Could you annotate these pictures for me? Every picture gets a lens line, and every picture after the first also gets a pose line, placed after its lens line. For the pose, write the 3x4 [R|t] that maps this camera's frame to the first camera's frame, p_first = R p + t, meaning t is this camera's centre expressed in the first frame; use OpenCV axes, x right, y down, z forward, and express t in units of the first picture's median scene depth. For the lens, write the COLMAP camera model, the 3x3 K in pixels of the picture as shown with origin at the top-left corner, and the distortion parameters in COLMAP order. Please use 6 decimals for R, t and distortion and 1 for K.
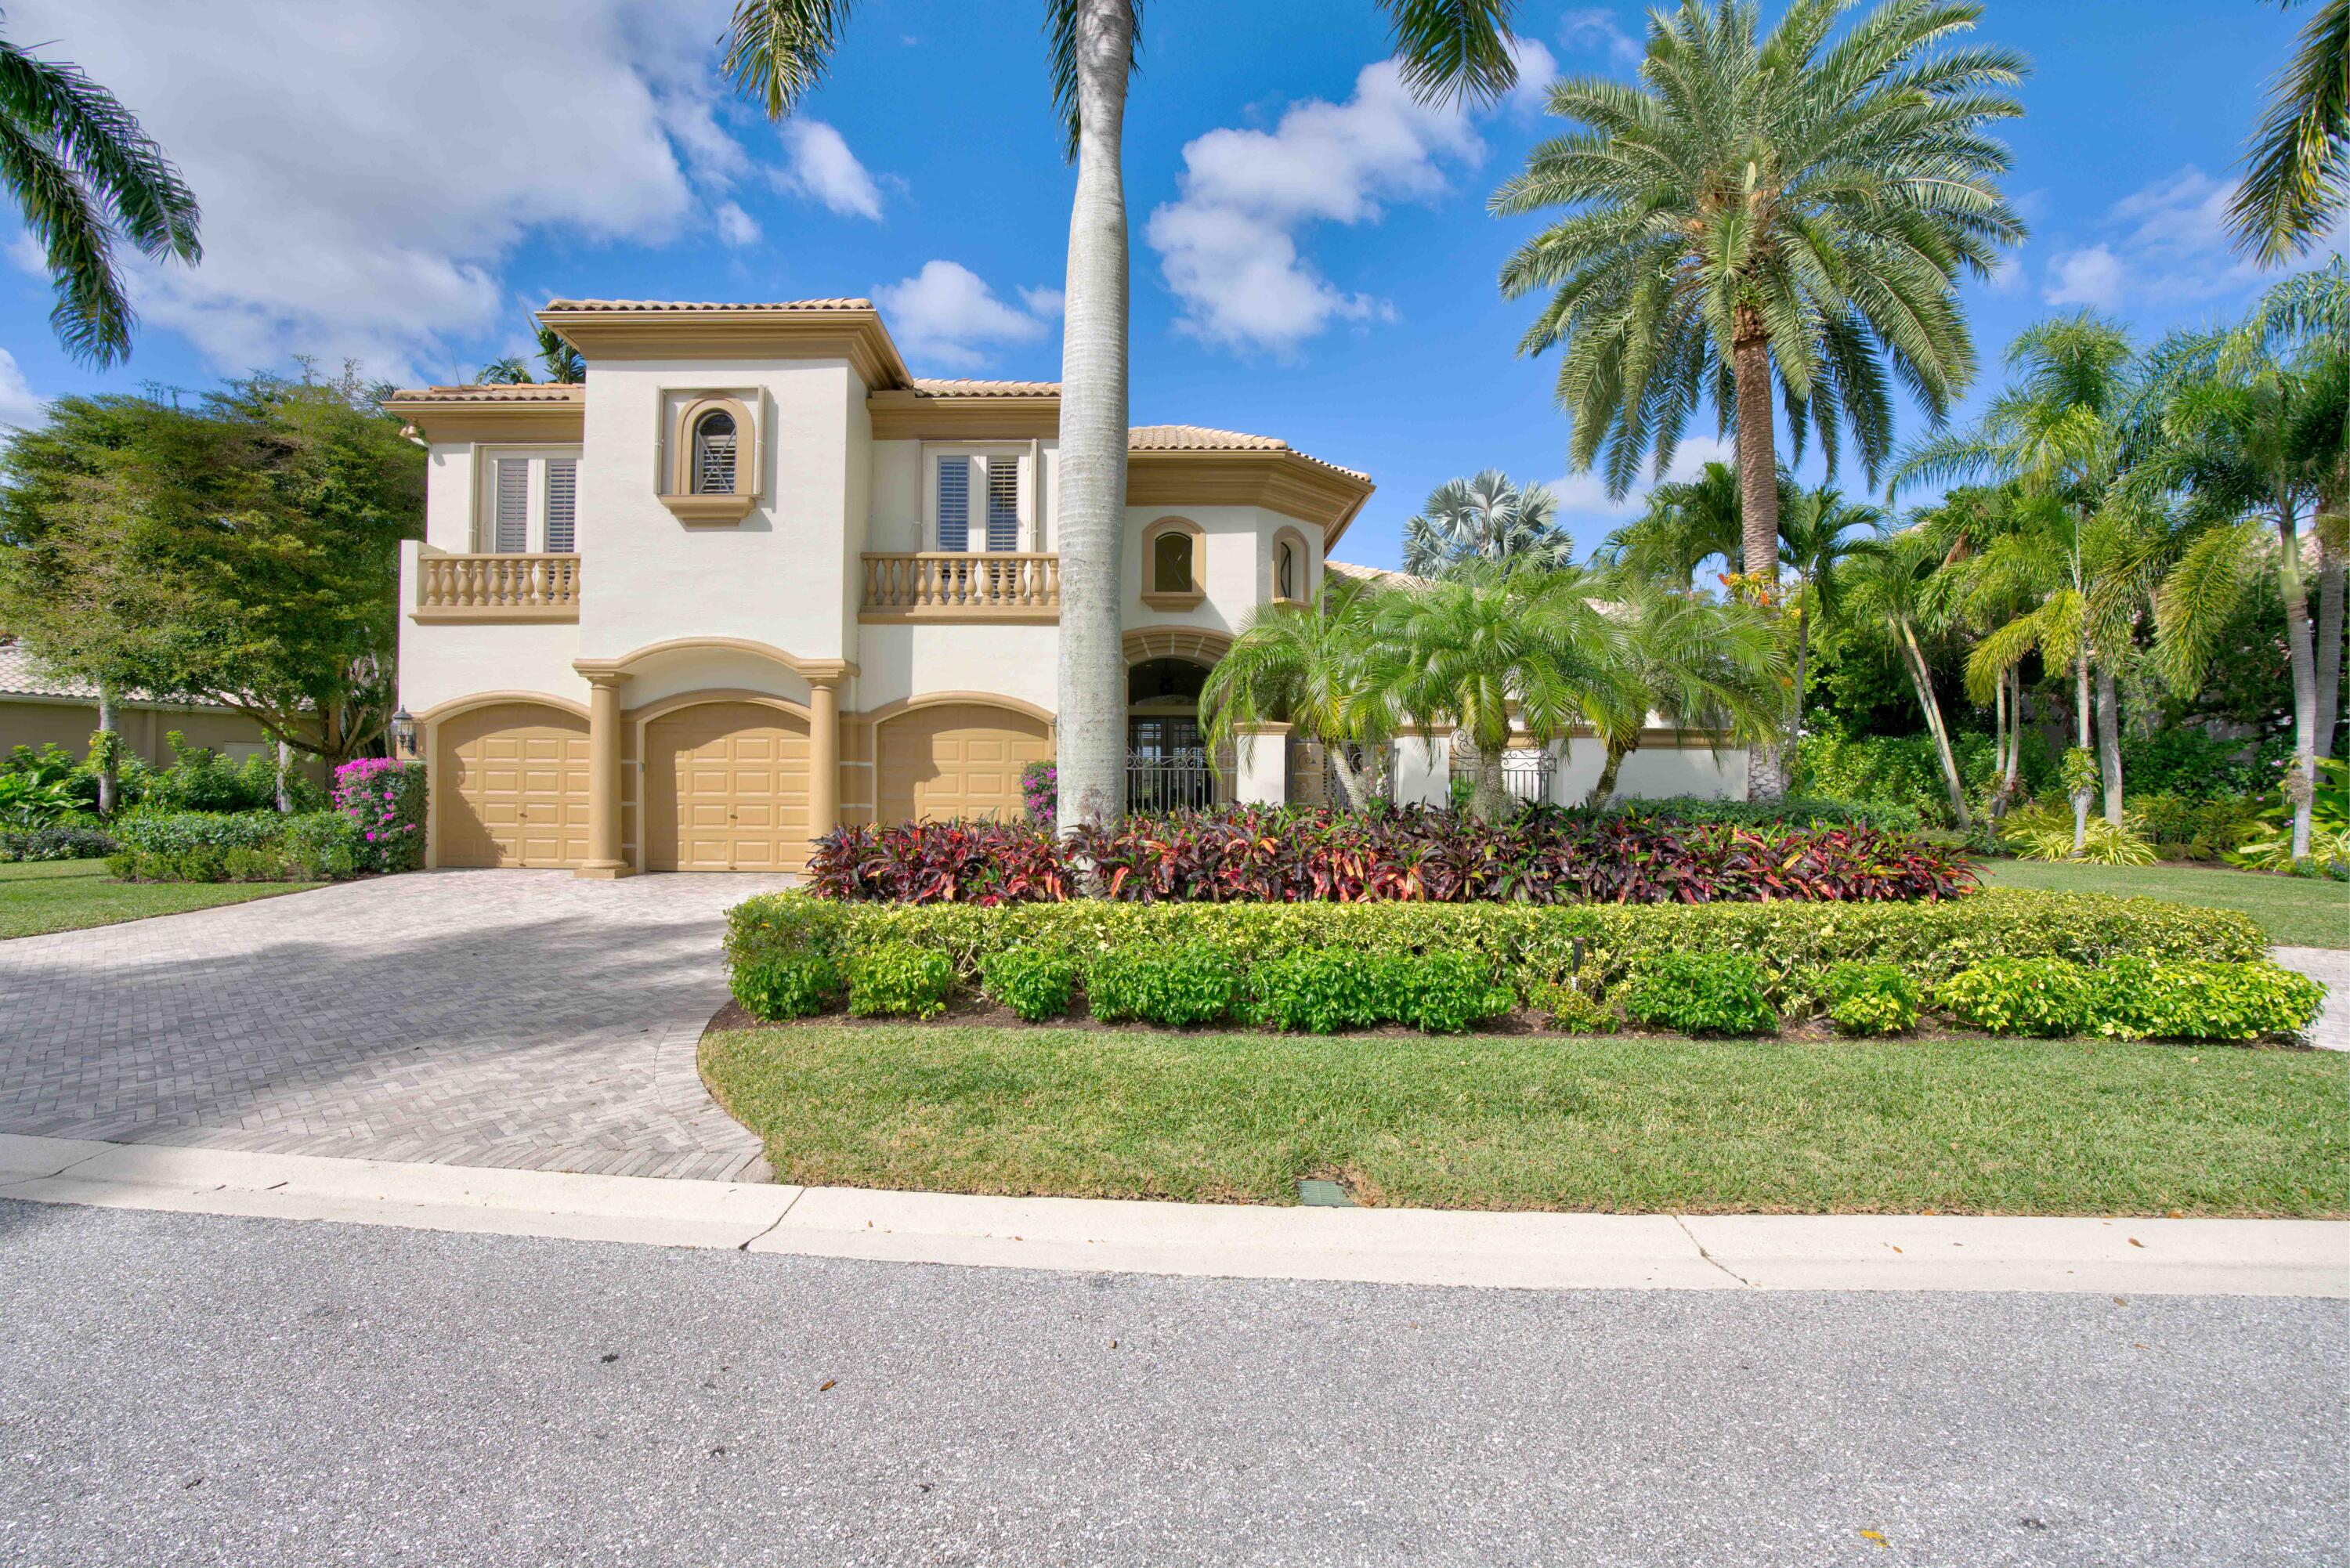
lens RADIAL K [[1068.8, 0, 1165.9], [0, 1068.8, 779.1], [0, 0, 1]] dist [-0.067702, 0.026123]
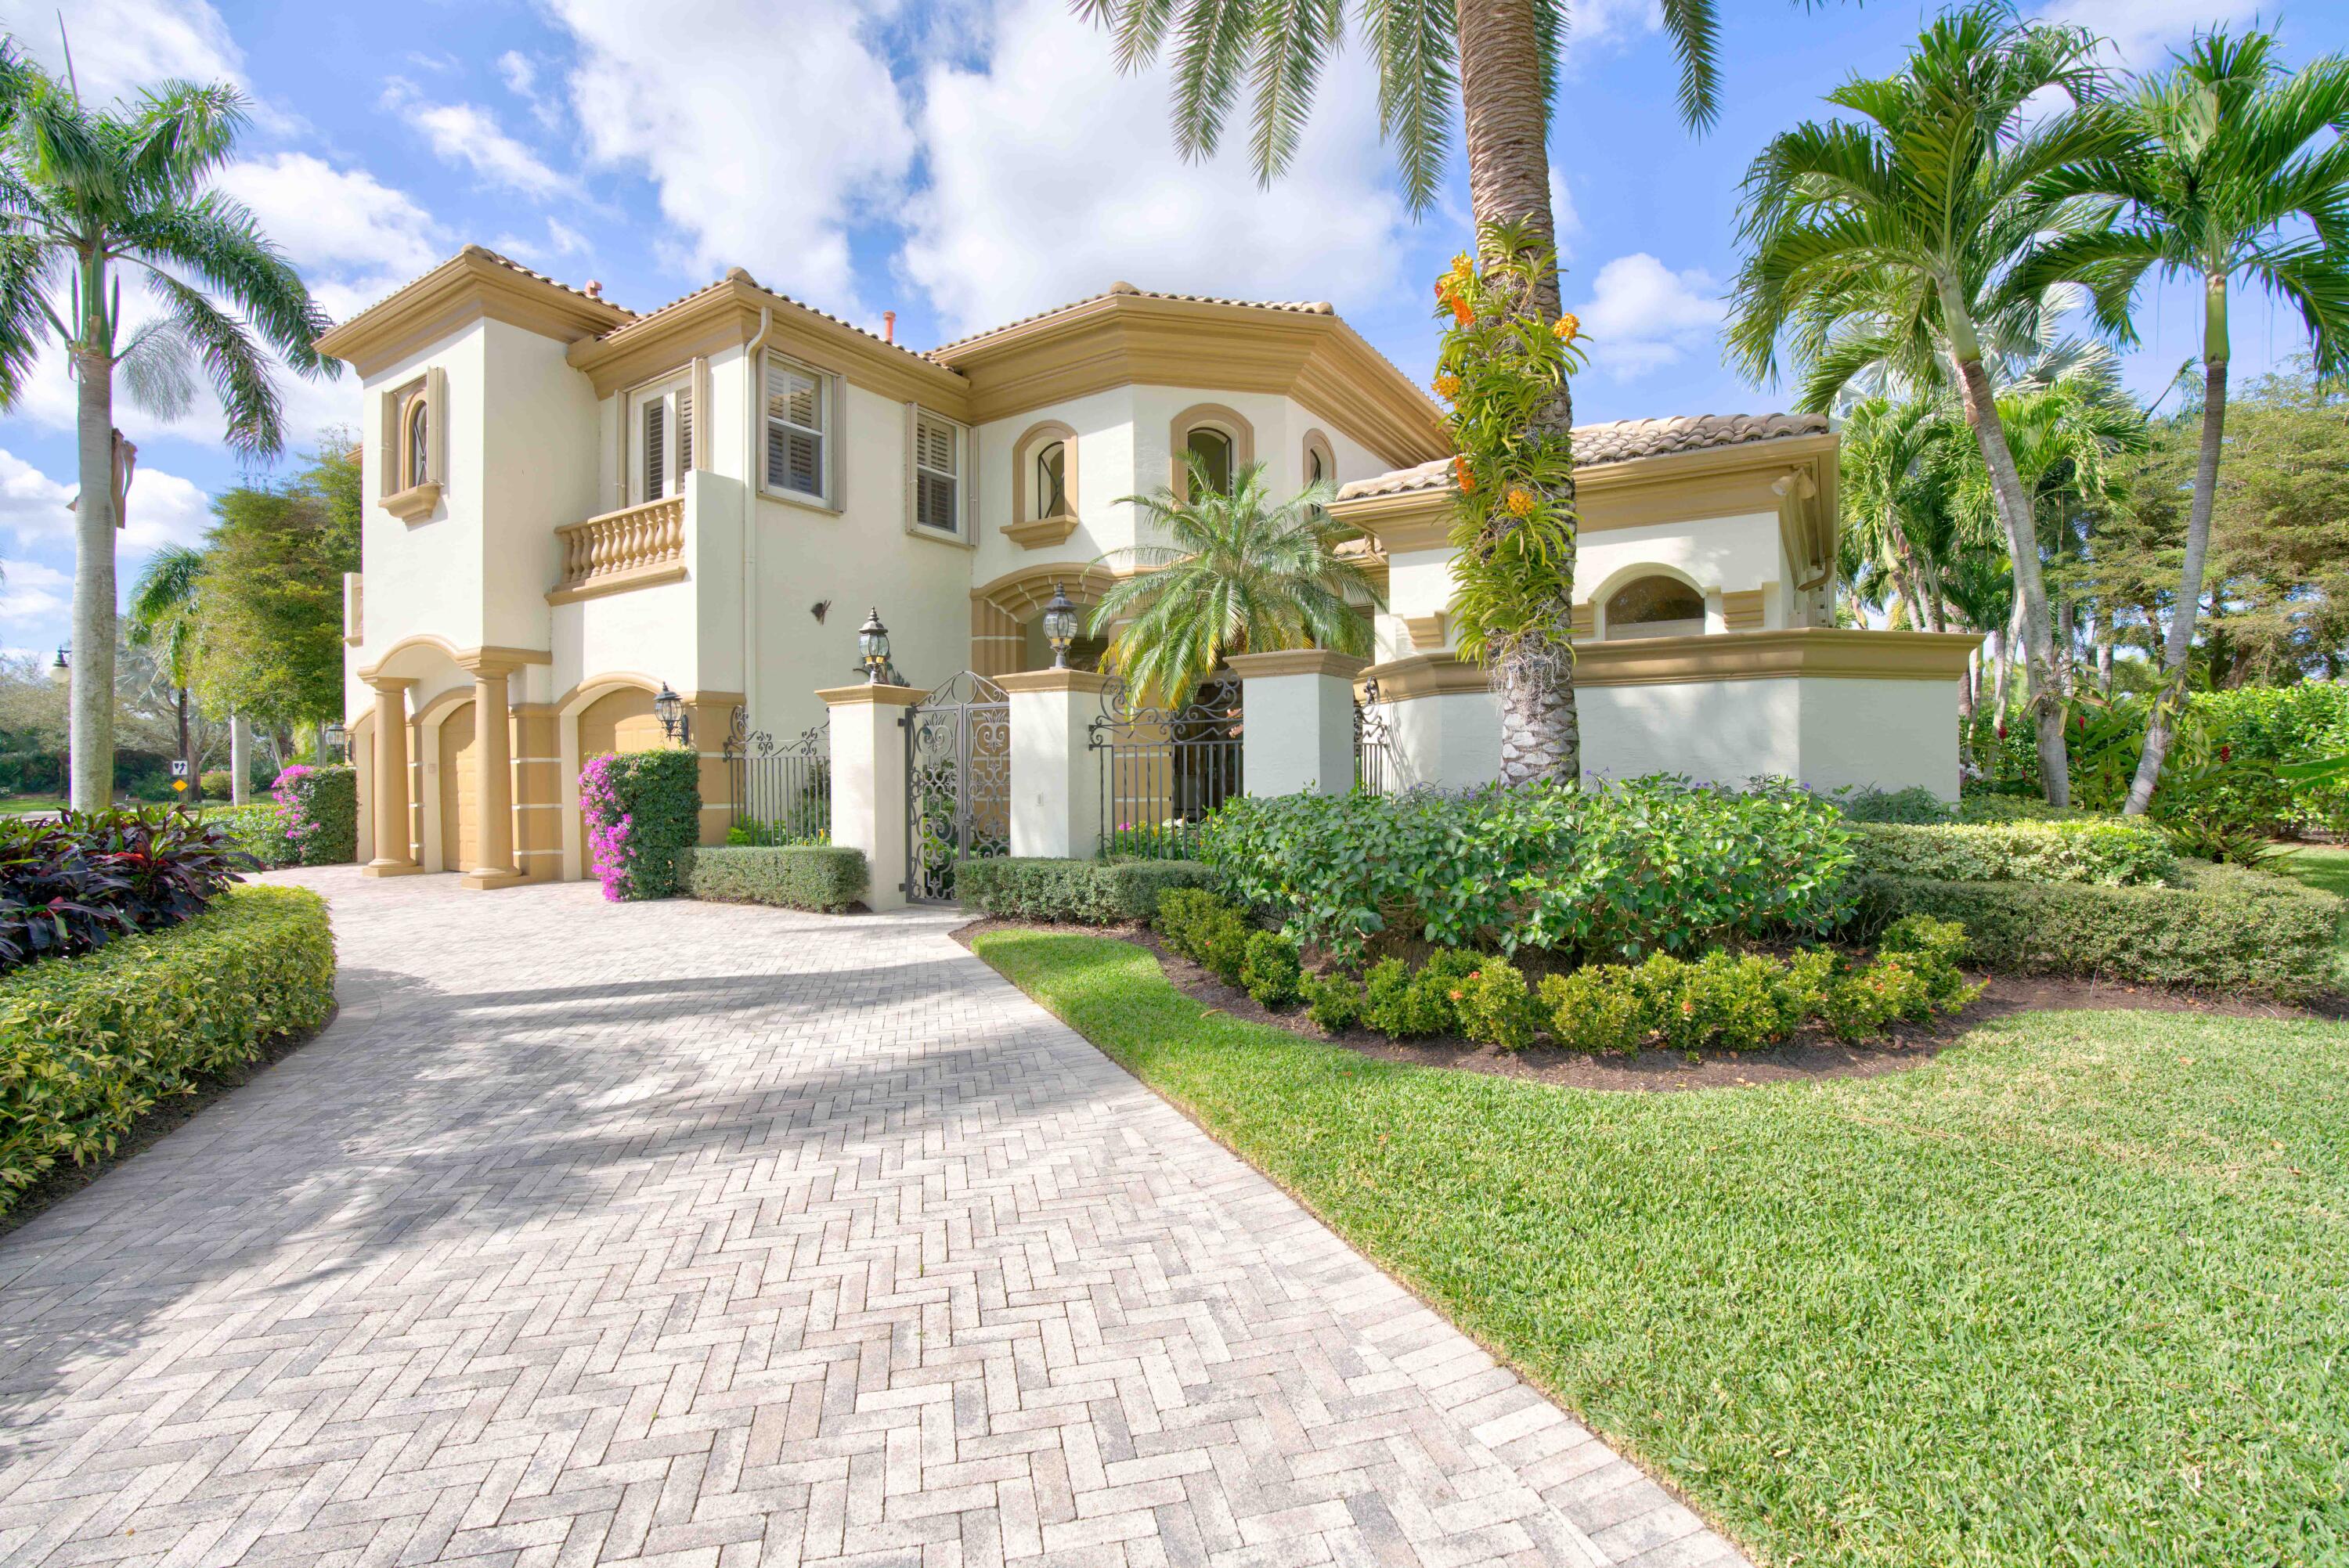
lens RADIAL K [[1068.3, 0, 1165.4], [0, 1068.3, 779.1], [0, 0, 1]] dist [-0.067702, 0.026123]
pose [[0.826110, -0.014200, -0.563329, 0.631867], [0.013041, 0.999896, -0.006080, 0.013050], [0.563357, -0.002323, 0.826210, 0.553583]]
